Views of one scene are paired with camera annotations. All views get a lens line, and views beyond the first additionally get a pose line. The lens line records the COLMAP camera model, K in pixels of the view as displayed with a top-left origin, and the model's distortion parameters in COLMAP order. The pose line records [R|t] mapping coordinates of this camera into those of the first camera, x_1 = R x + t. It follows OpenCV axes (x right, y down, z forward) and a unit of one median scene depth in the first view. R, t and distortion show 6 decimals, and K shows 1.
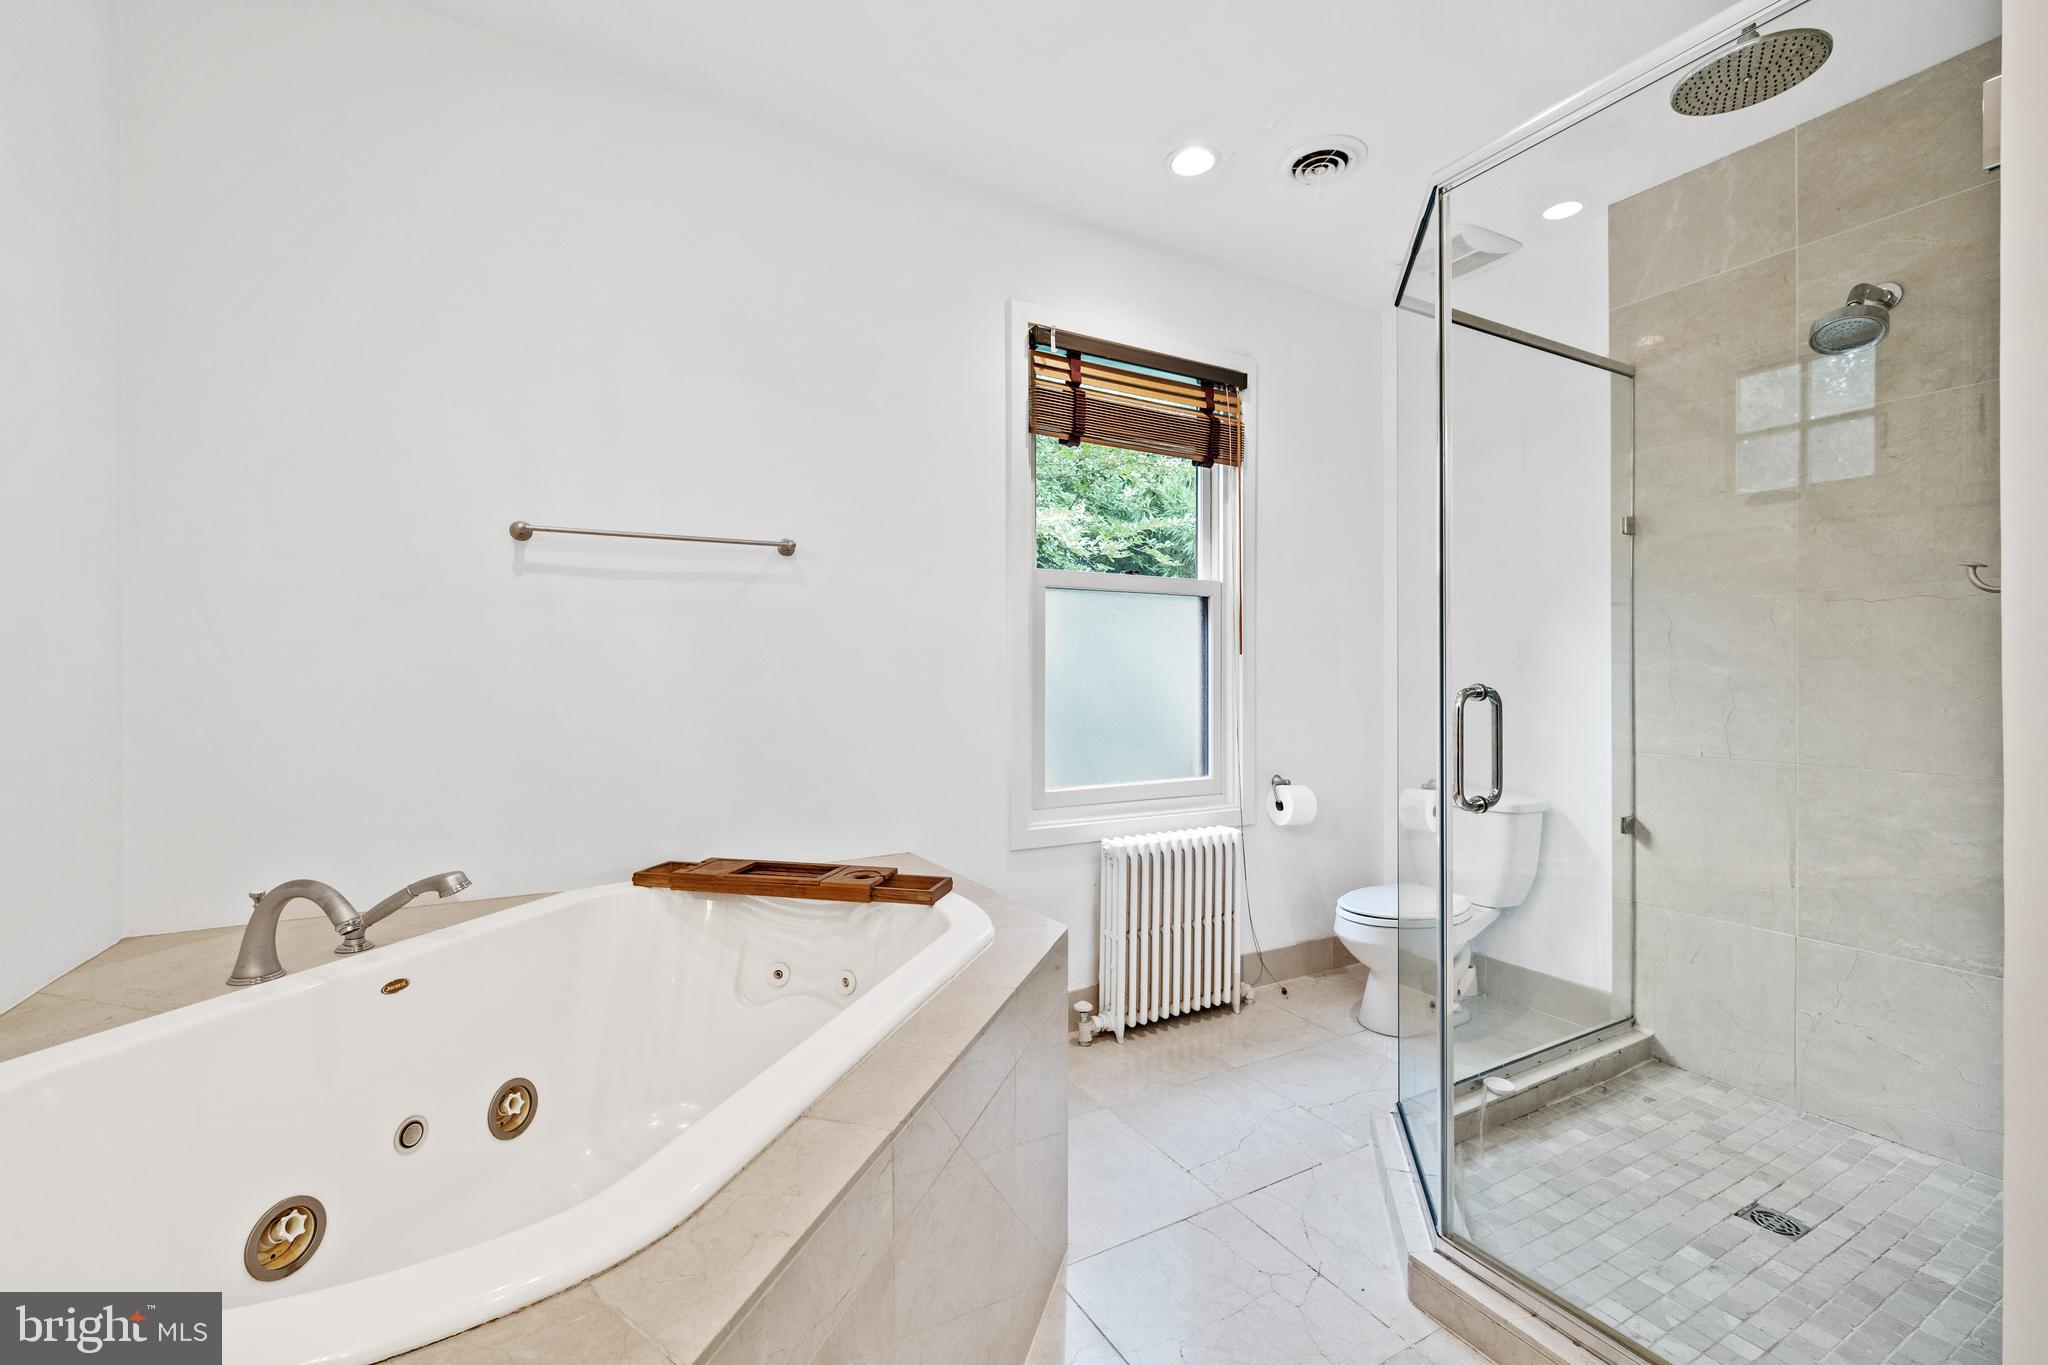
lens RADIAL K [[865.9, 0, 1026.6], [0, 865.9, 677.7], [0, 0, 1]] dist [0.006126, -0.000331]
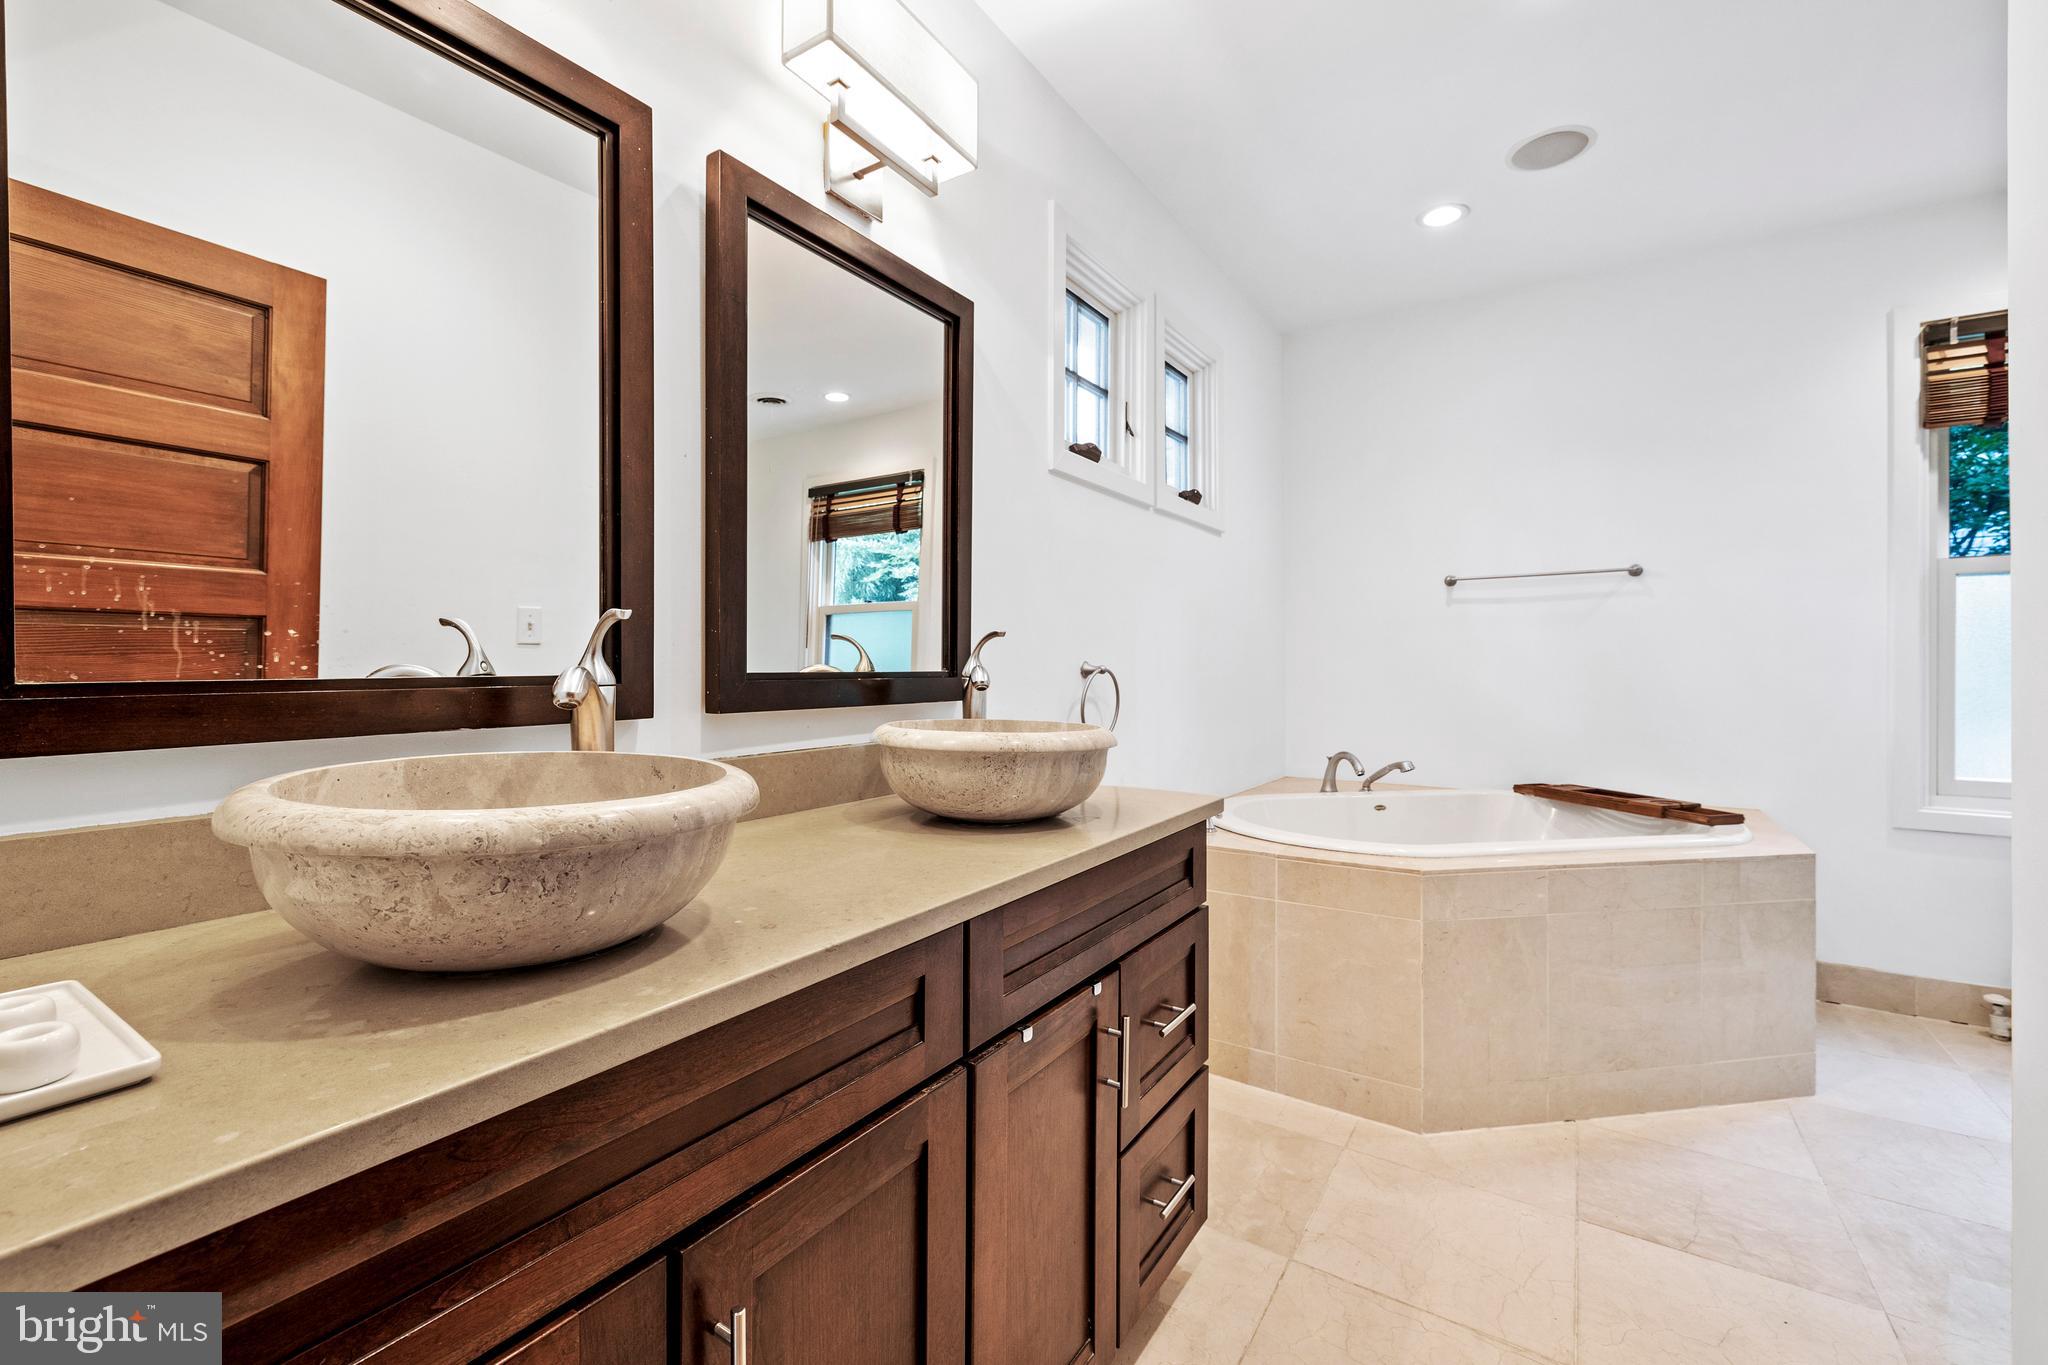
lens RADIAL K [[865.9, 0, 1019.8], [0, 865.9, 668.8], [0, 0, 1]] dist [0.006126, -0.000331]
pose [[0.467268, 0.003684, -0.884108, 0.559774], [-0.001744, 0.999993, 0.003245, 0.004162], [0.884114, 0.000025, 0.467272, -0.587693]]
